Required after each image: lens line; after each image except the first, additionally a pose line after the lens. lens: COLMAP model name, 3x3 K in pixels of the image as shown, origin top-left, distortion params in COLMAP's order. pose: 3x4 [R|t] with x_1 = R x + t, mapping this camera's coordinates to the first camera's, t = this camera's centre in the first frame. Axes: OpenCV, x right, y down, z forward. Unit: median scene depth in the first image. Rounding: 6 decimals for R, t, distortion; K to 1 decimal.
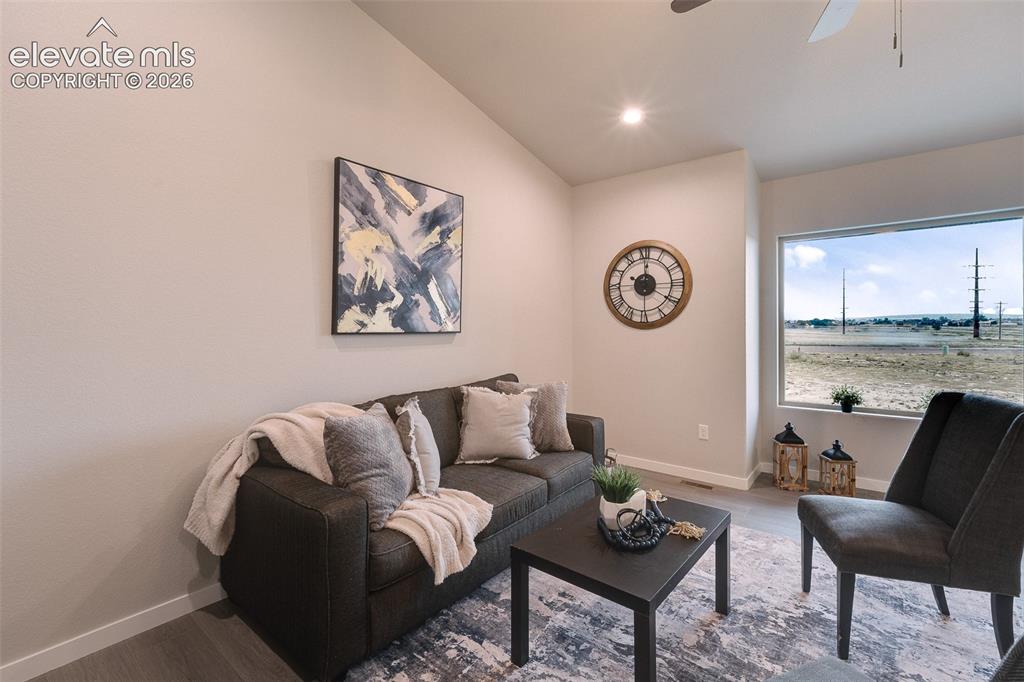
lens RADIAL K [[442.7, 0, 510.4], [0, 442.7, 335.3], [0, 0, 1]] dist [0.000703, -0.000617]
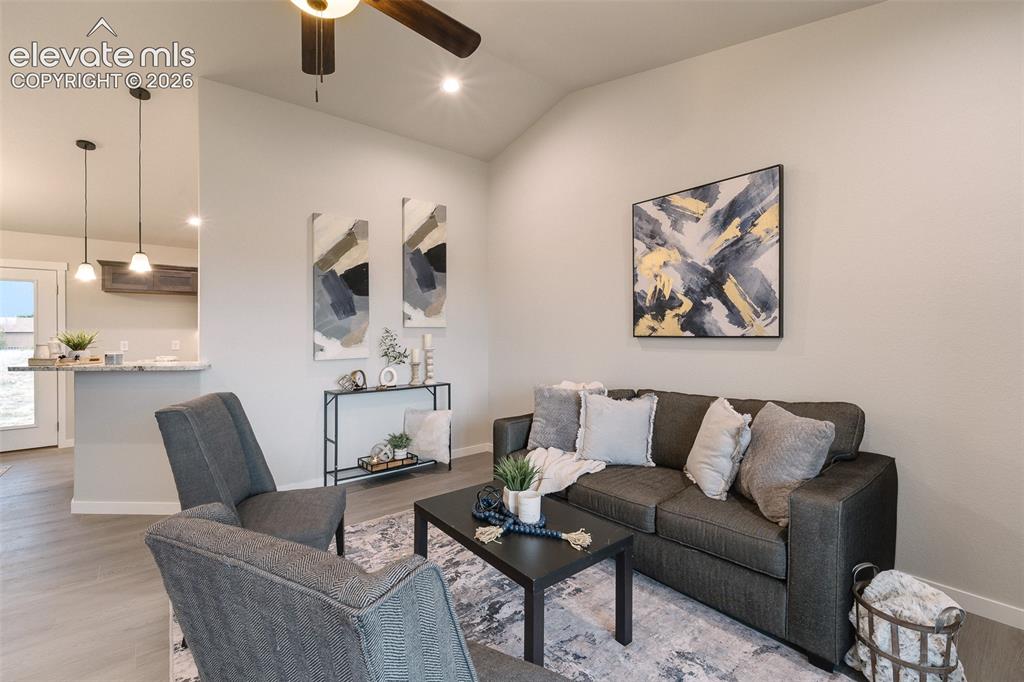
lens RADIAL K [[442.7, 0, 510.4], [0, 442.7, 335.3], [0, 0, 1]] dist [0.000703, -0.000617]
pose [[-0.185160, 0.013536, -0.982615, 0.902825], [-0.002868, 0.999893, 0.014314, -0.023097], [0.982704, 0.005469, -0.185101, 0.802270]]
